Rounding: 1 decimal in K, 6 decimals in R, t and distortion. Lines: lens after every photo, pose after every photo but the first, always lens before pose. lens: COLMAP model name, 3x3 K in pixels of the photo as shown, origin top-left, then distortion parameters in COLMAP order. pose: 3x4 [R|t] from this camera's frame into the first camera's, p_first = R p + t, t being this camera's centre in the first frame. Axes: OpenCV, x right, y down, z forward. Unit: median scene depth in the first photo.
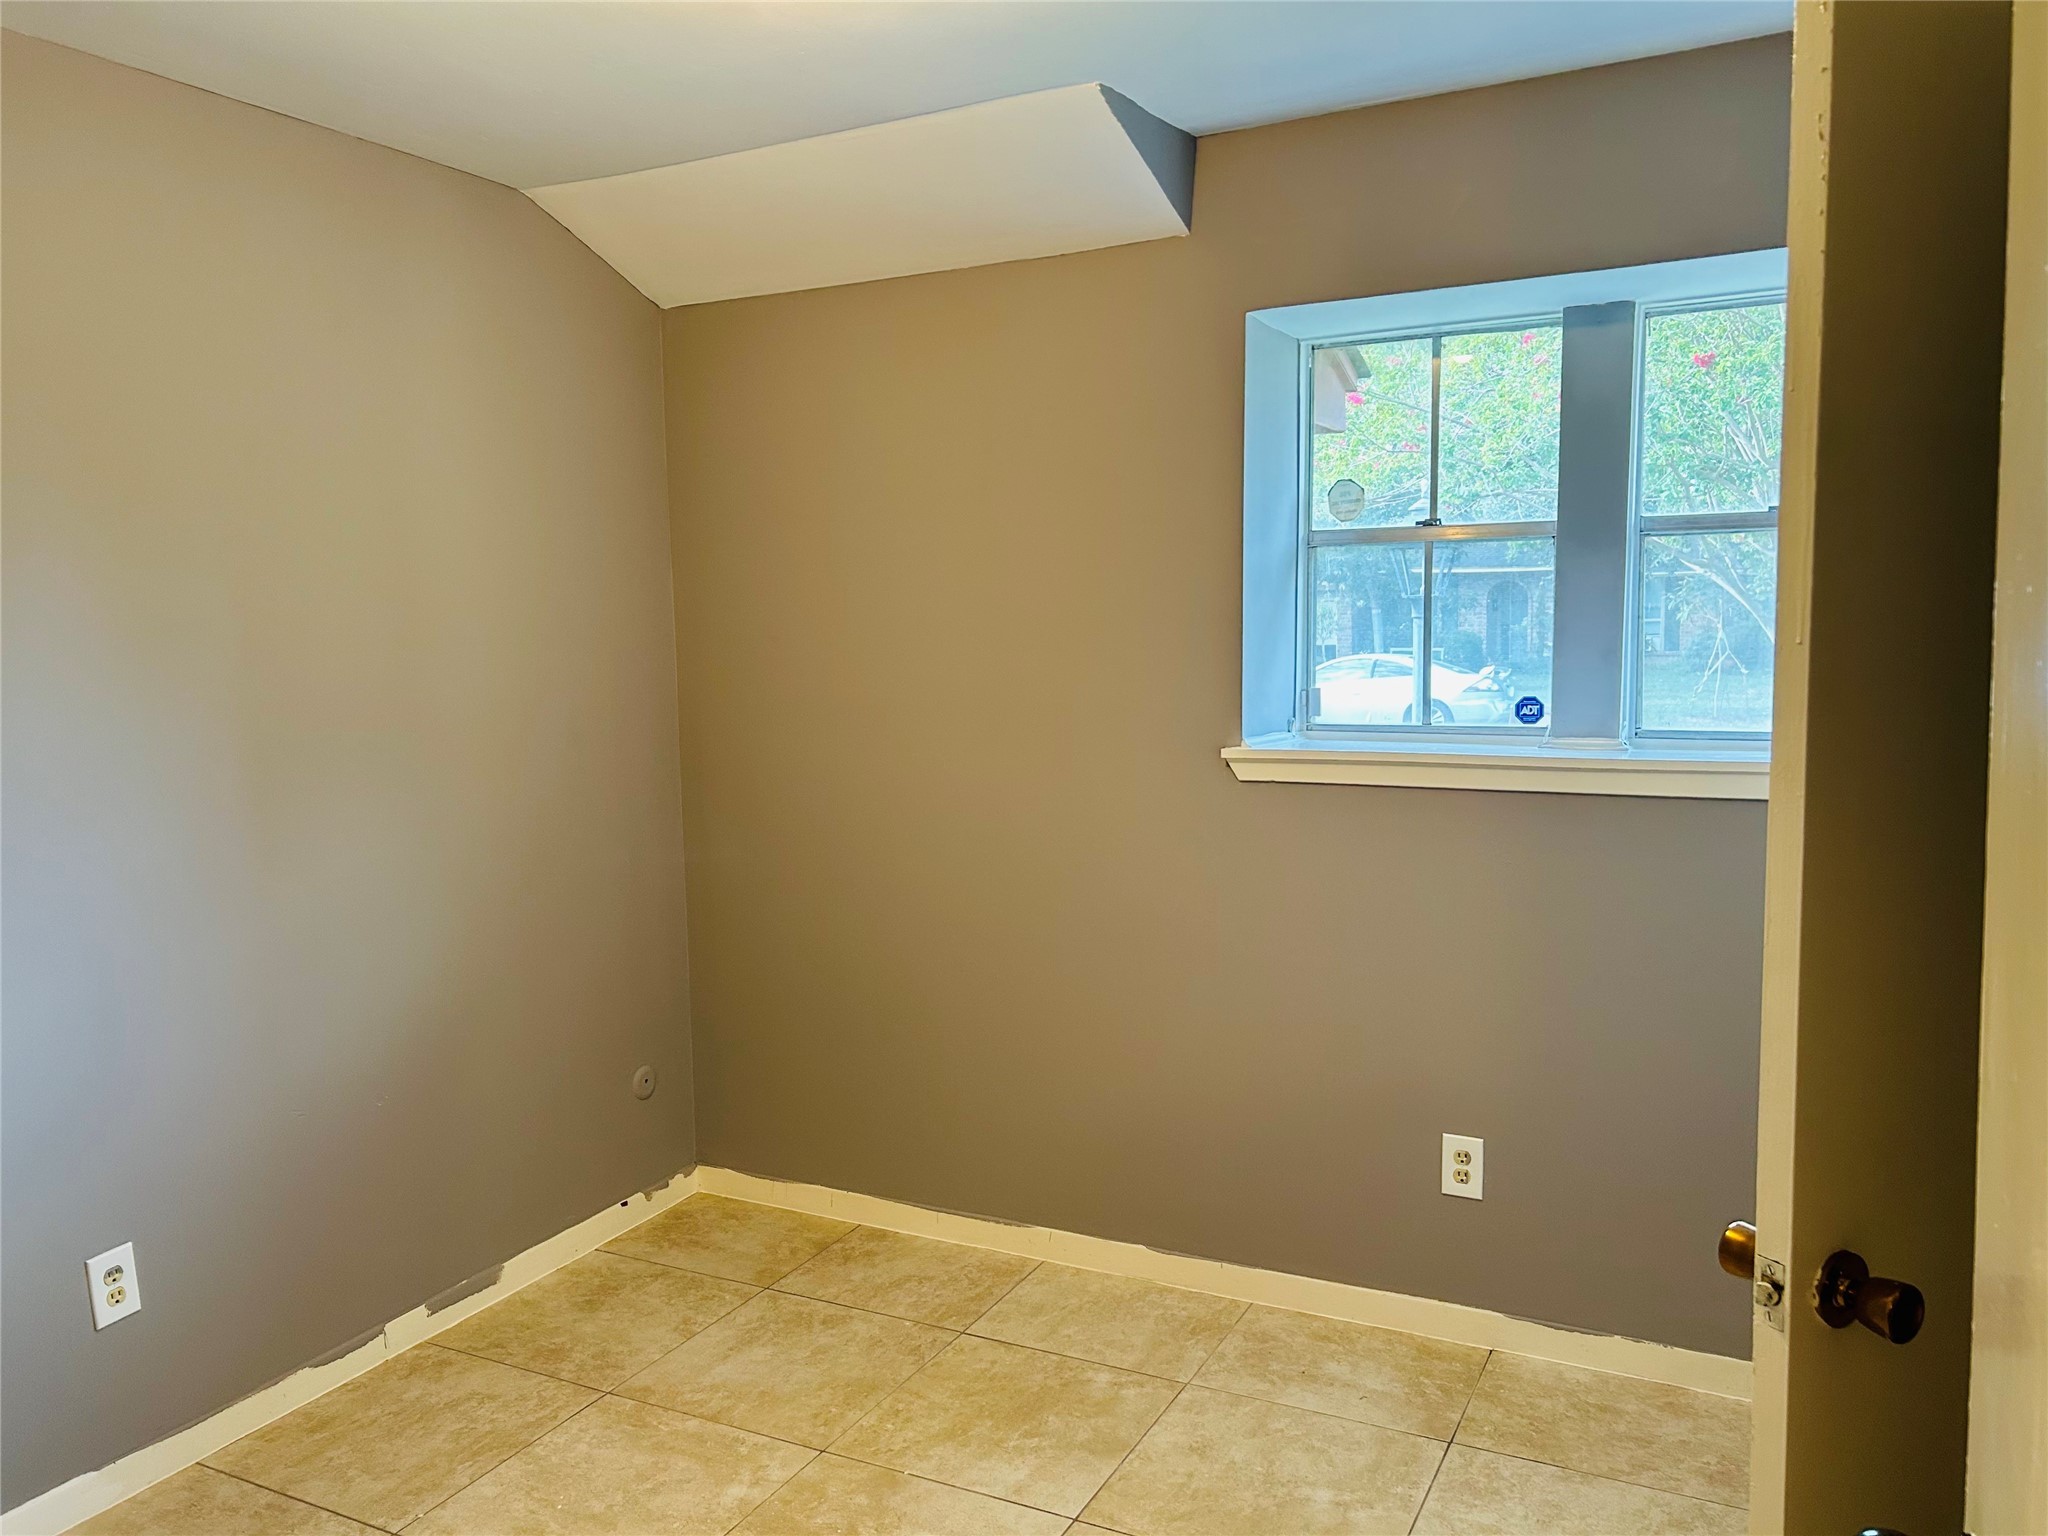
lens RADIAL K [[1529.2, 0, 1029.8], [0, 1529.2, 774.5], [0, 0, 1]] dist [0.044645, -0.050843]
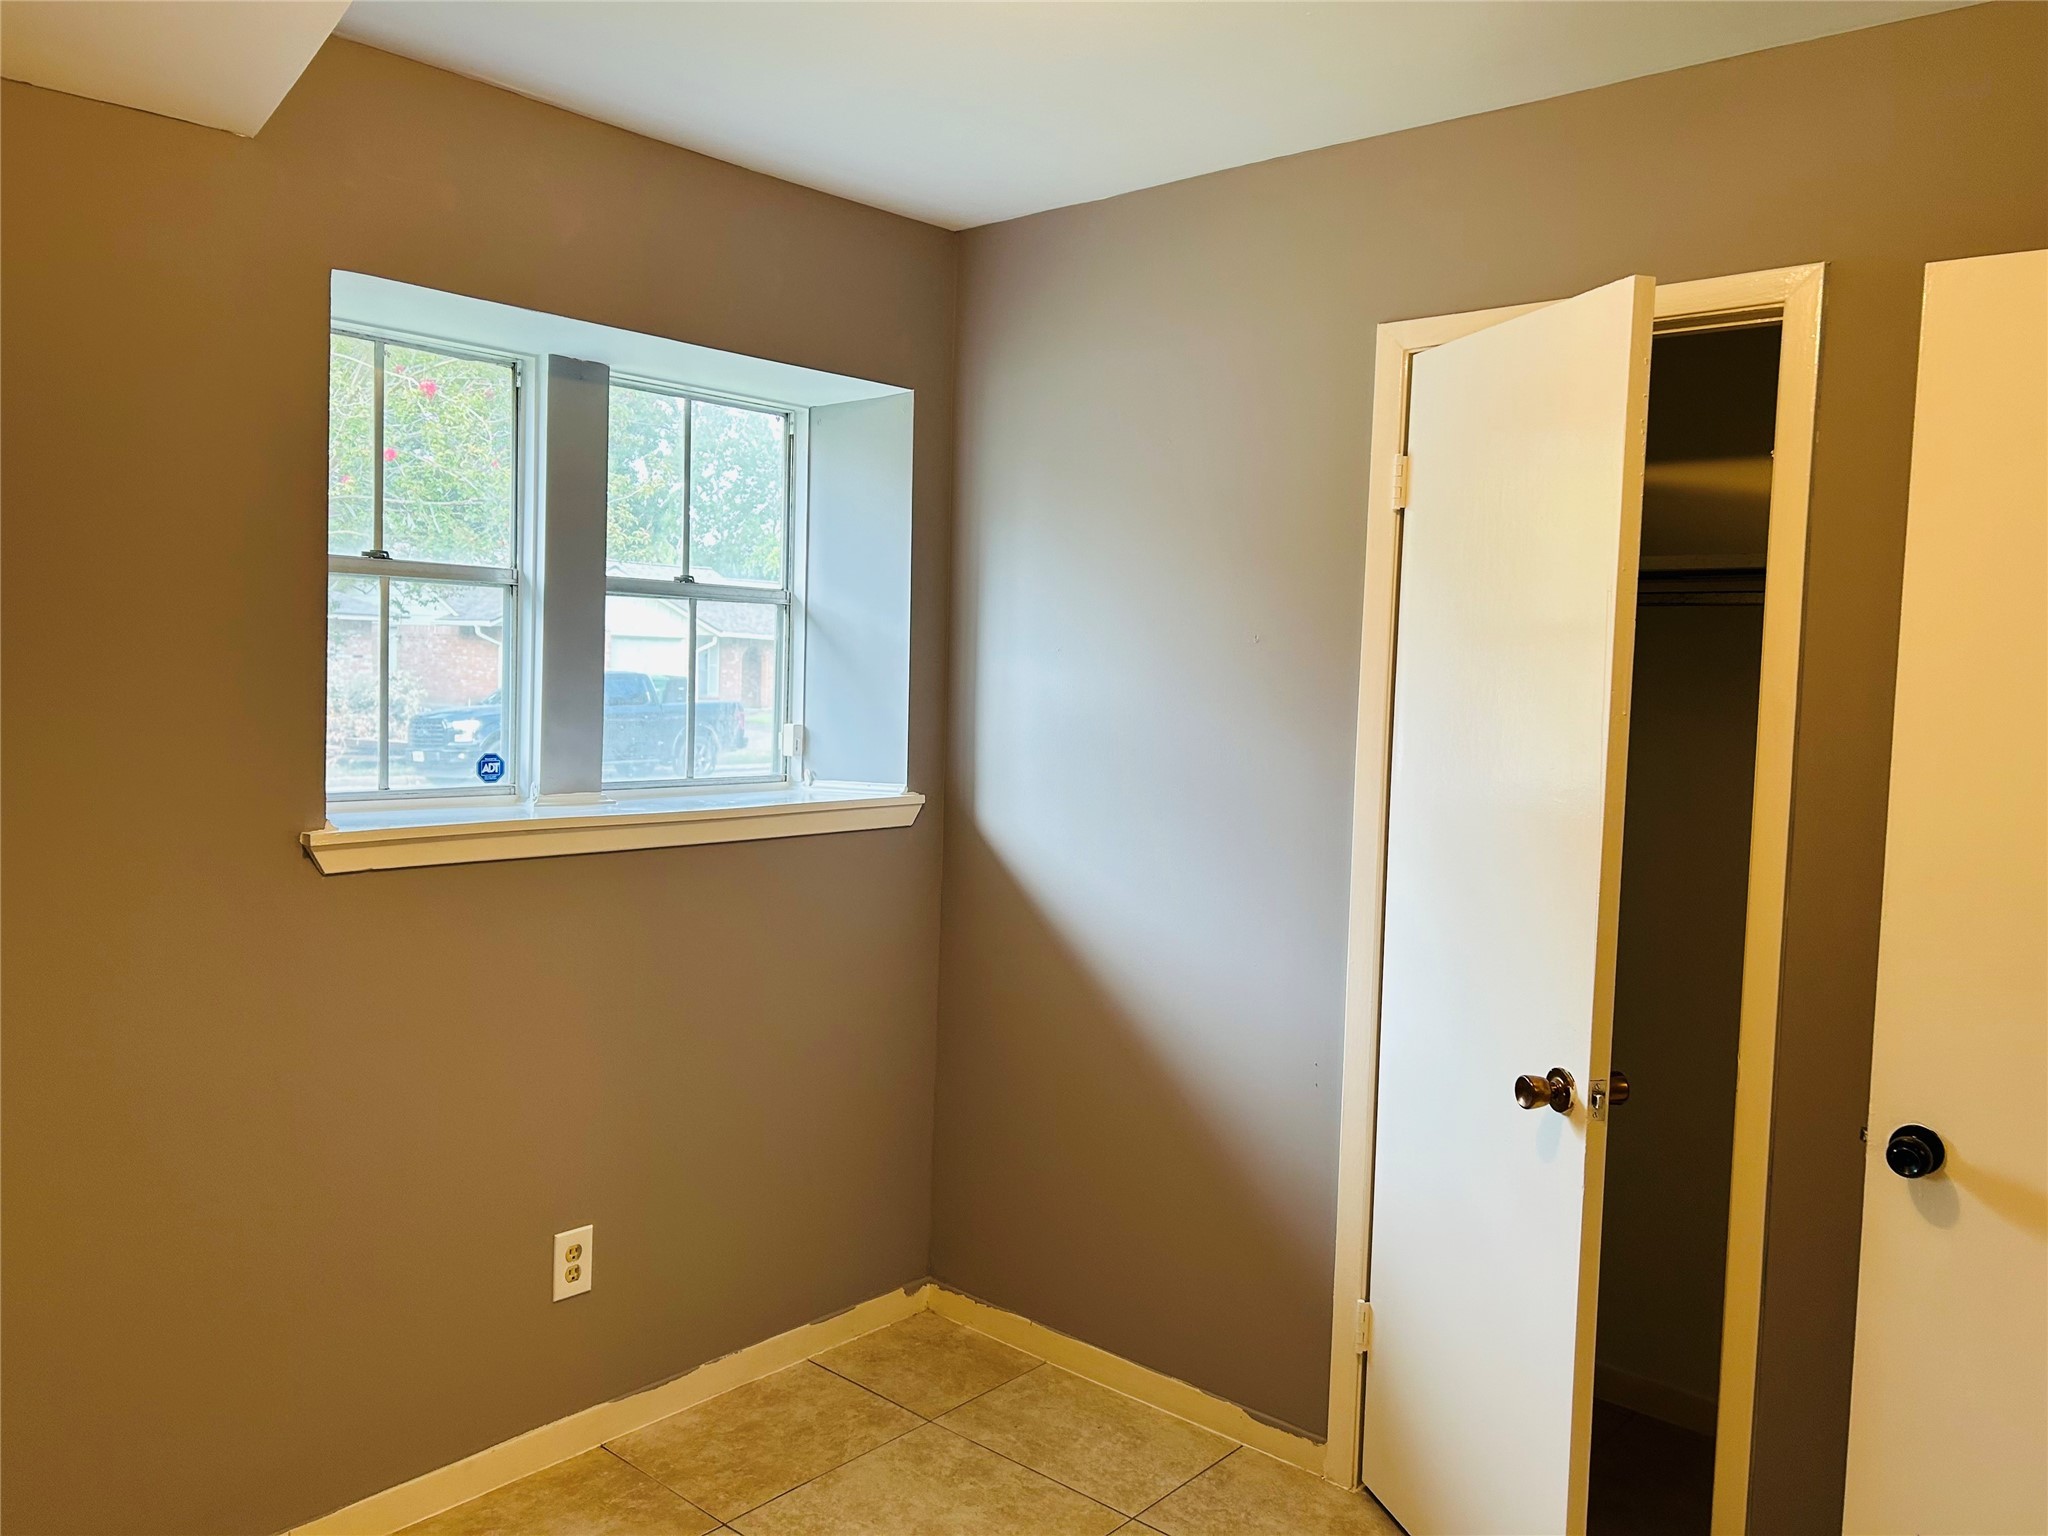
lens RADIAL K [[1529.2, 0, 1028.3], [0, 1529.2, 761.3], [0, 0, 1]] dist [0.044645, -0.050843]
pose [[0.247731, -0.034060, 0.968230, -0.529377], [0.071415, 0.997305, 0.016811, -0.040810], [-0.966193, 0.064981, 0.249496, 0.480638]]
